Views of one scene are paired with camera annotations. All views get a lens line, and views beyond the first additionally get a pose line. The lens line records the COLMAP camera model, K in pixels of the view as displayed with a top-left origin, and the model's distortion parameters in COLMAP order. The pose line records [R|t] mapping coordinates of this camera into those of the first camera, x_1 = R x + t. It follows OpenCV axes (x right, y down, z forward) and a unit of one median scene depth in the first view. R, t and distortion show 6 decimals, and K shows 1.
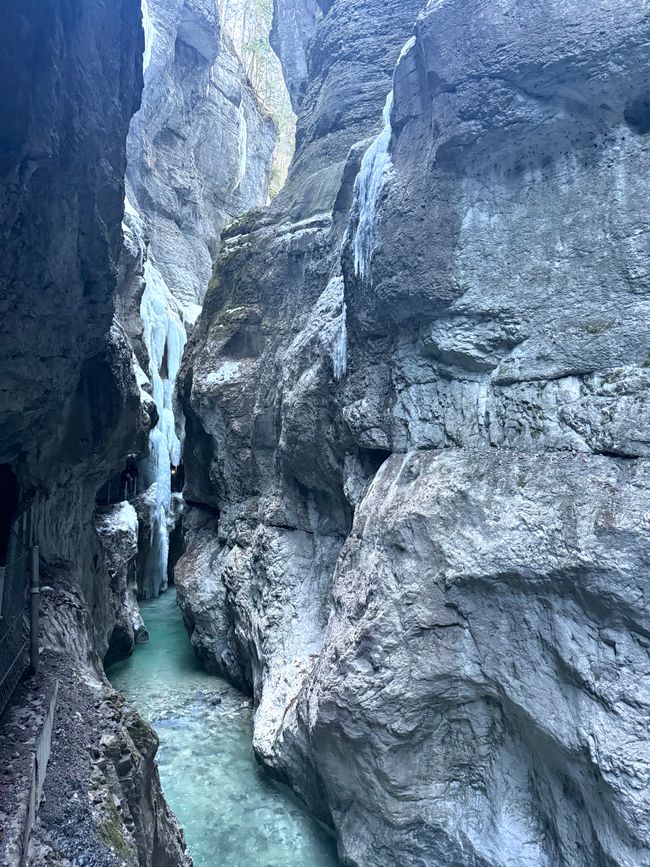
lens RADIAL K [[595.1, 0, 325.0], [0, 595.1, 433.5], [0, 0, 1]] dist [0.173830, -0.370809]
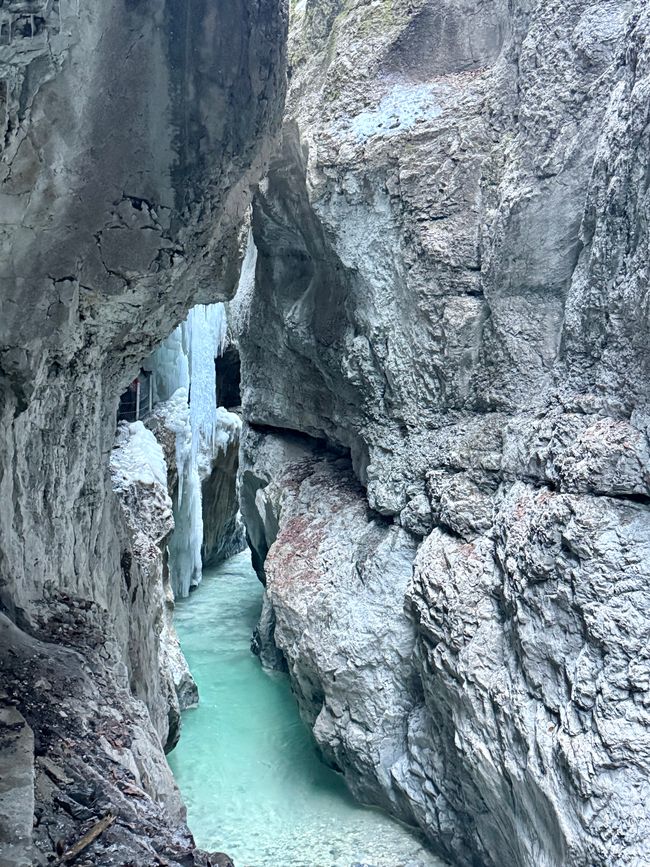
lens RADIAL K [[919.2, 0, 325.0], [0, 919.2, 433.5], [0, 0, 1]] dist [0.082340, -0.031554]
pose [[0.998019, 0.011108, -0.061925, -0.180930], [-0.003590, 0.992741, 0.120217, 0.041581], [0.062811, -0.119757, 0.990814, 0.358492]]
